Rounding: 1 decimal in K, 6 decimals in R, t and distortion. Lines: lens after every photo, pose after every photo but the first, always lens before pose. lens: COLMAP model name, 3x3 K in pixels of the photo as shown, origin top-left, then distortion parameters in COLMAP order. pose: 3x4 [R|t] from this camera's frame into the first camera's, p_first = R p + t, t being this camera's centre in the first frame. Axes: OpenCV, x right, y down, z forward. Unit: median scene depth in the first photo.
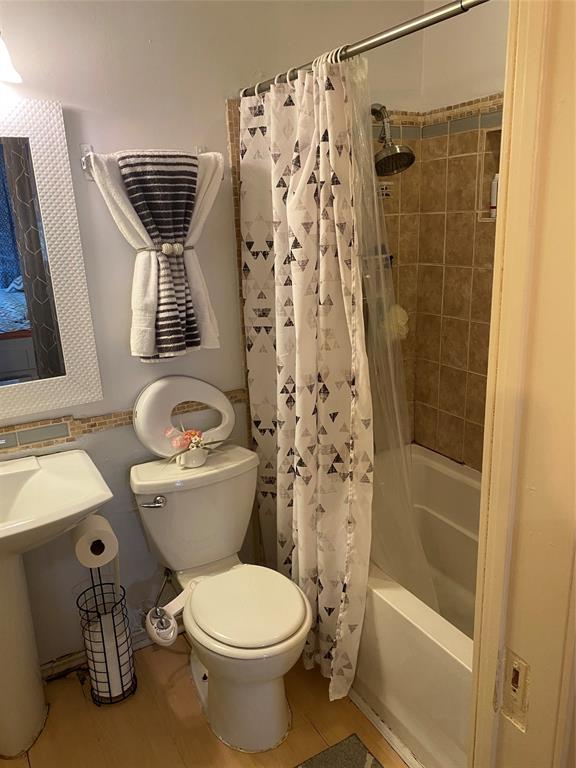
lens RADIAL K [[588.3, 0, 290.7], [0, 588.3, 379.6], [0, 0, 1]] dist [-0.003291, -0.003823]
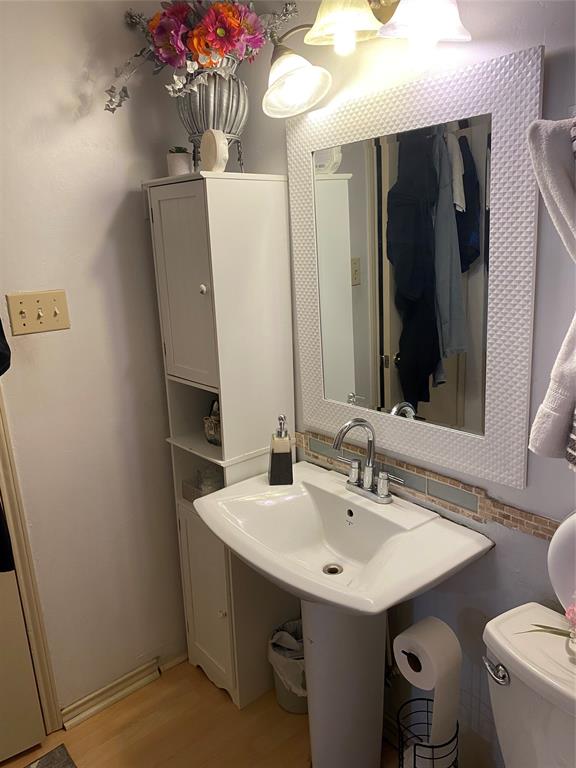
lens RADIAL K [[588.3, 0, 290.7], [0, 588.3, 379.6], [0, 0, 1]] dist [-0.003291, -0.003823]
pose [[0.186840, 0.267122, -0.945376, 0.258878], [-0.221671, 0.948968, 0.224327, -0.193994], [0.957054, 0.167649, 0.236518, 0.603428]]
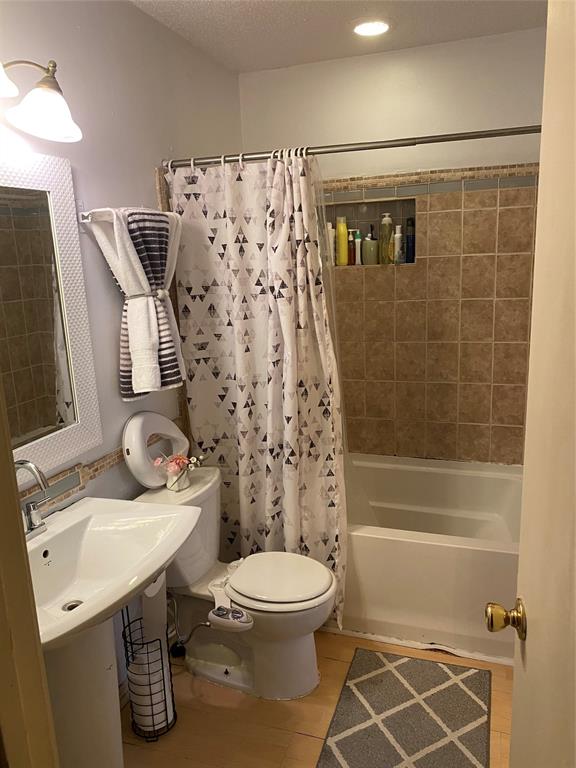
lens RADIAL K [[588.3, 0, 290.7], [0, 588.3, 379.6], [0, 0, 1]] dist [-0.003291, -0.003823]
pose [[0.759538, -0.130249, 0.637288, -0.763651], [0.183701, 0.982816, -0.018073, 0.005939], [-0.623983, 0.130798, 0.770413, -0.006778]]
